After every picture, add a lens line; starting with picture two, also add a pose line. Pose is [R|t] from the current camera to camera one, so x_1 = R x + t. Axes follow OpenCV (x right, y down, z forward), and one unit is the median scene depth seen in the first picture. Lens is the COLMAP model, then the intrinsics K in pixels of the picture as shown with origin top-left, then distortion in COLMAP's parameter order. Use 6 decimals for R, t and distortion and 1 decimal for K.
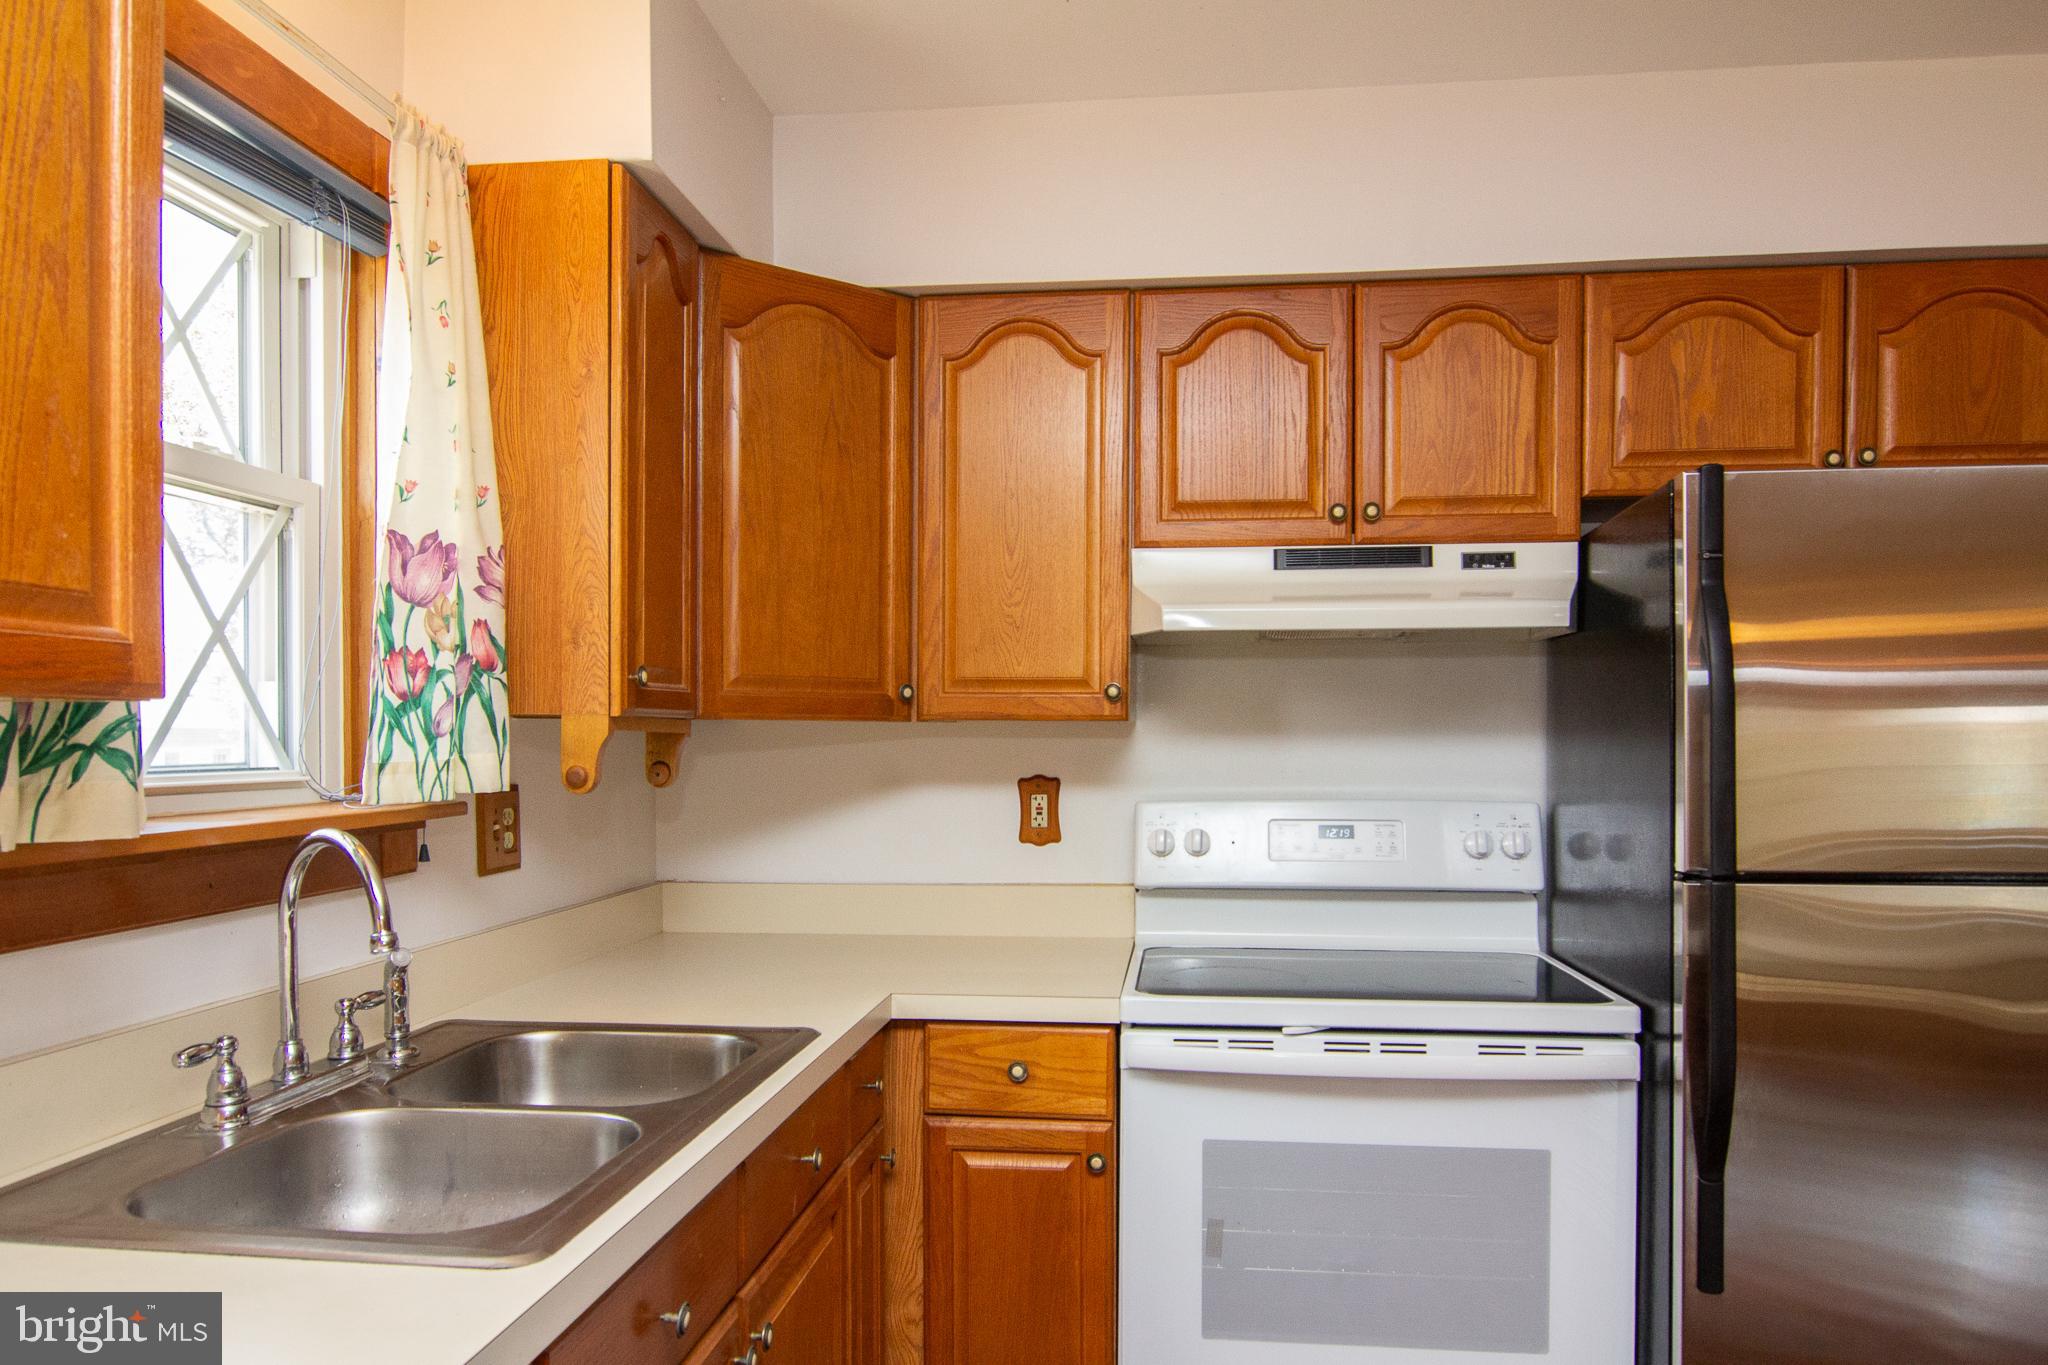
lens RADIAL K [[1367.2, 0, 1040.5], [0, 1367.2, 763.1], [0, 0, 1]] dist [-0.004738, -0.008305]
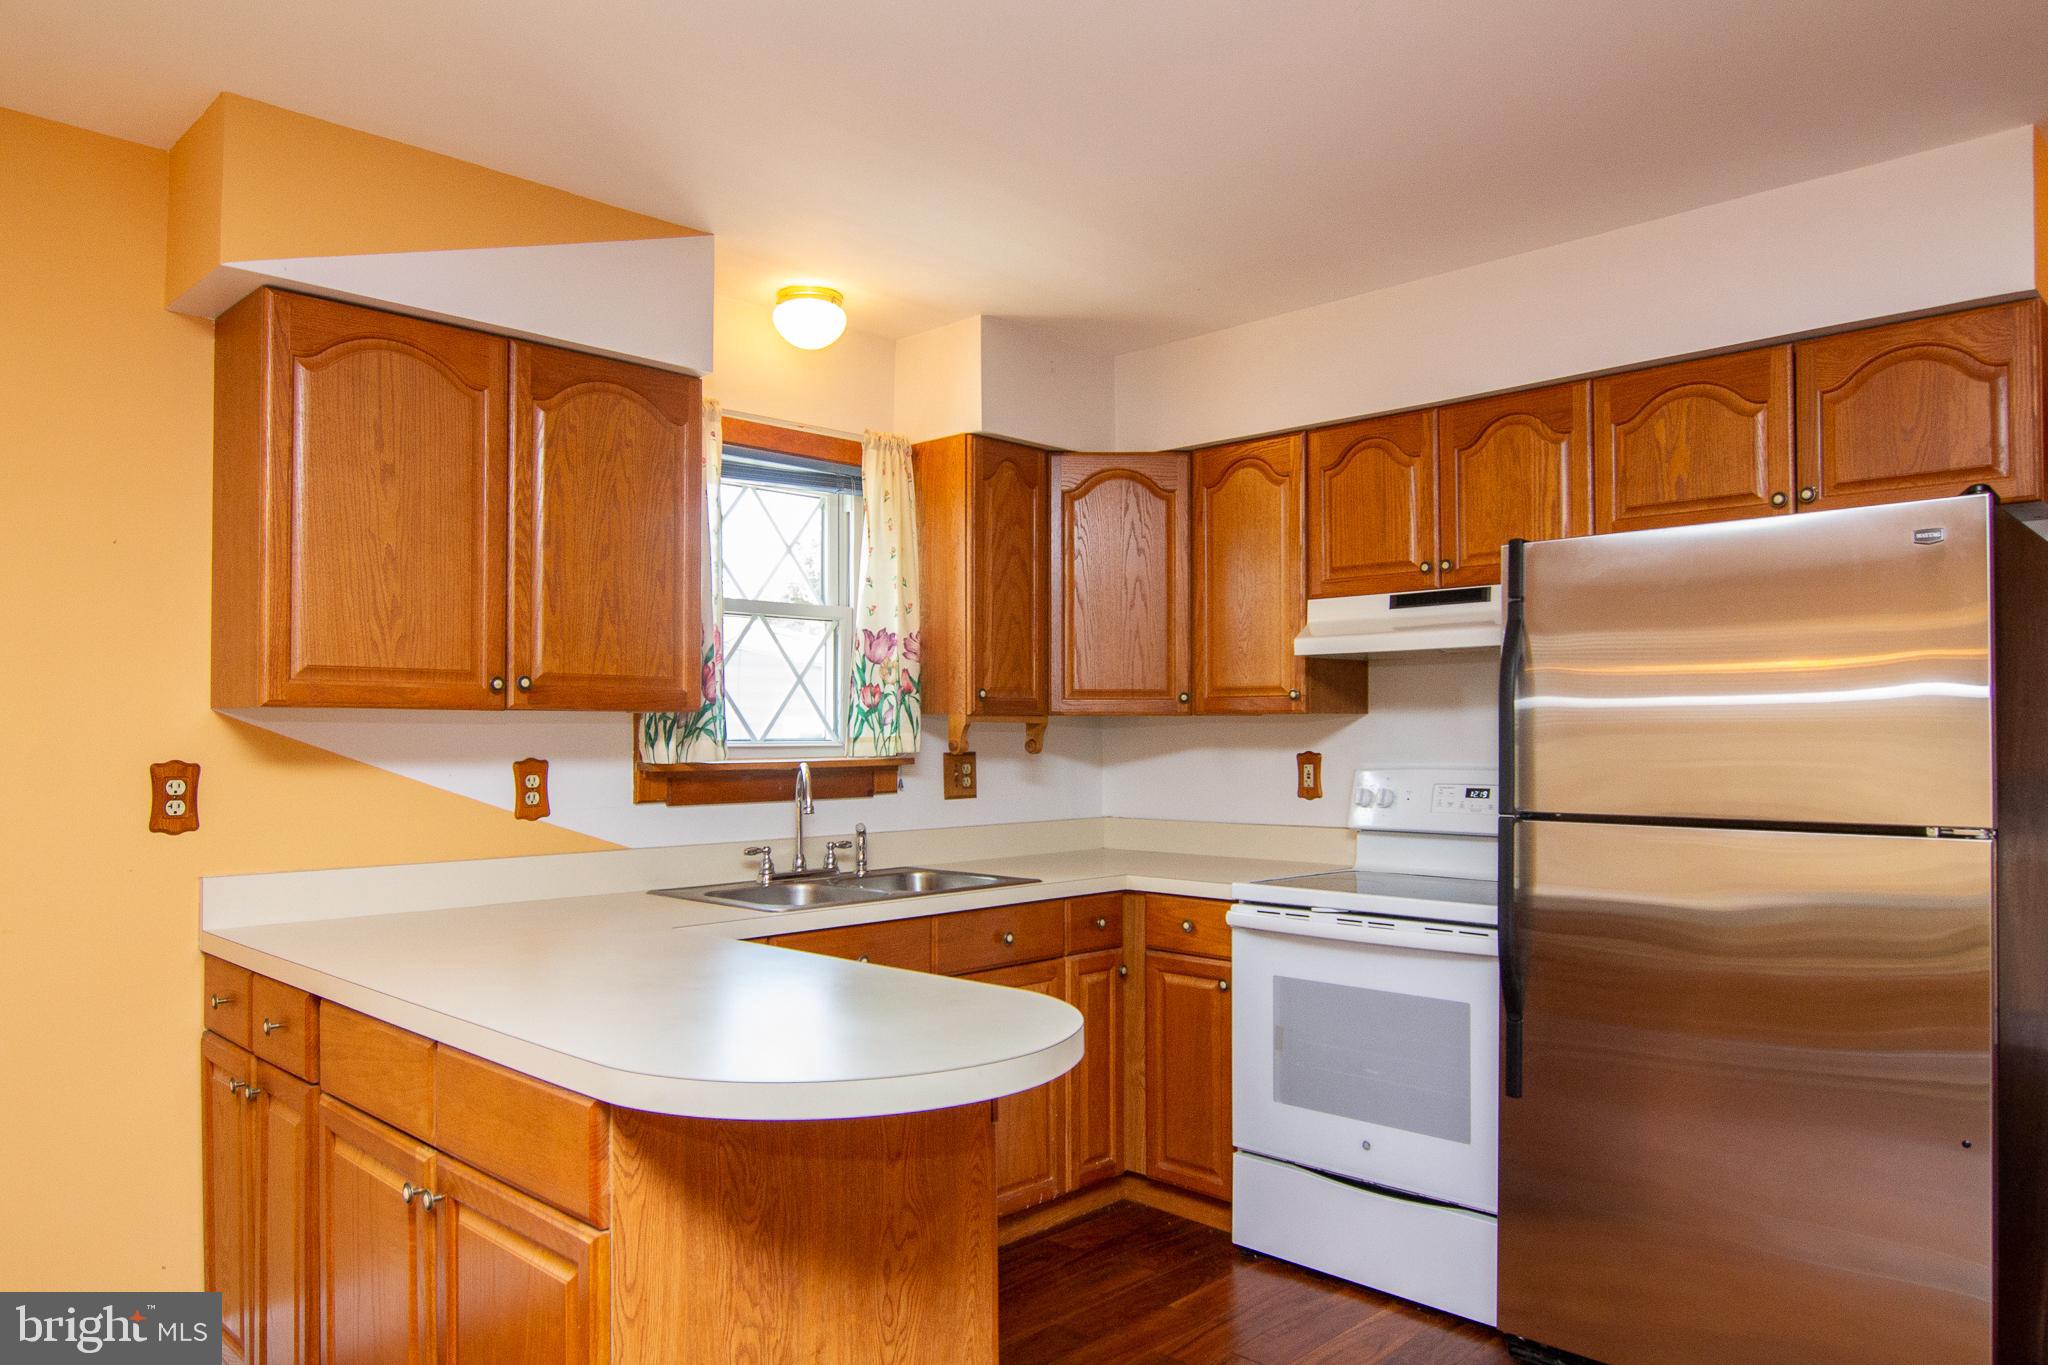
lens RADIAL K [[1367.2, 0, 1001.3], [0, 1367.2, 723.2], [0, 0, 1]] dist [-0.004738, -0.008305]
pose [[0.778349, -0.005969, -0.627804, 0.972743], [-0.009872, 0.999715, -0.021745, 0.020635], [0.627754, 0.023123, 0.778068, -0.502945]]
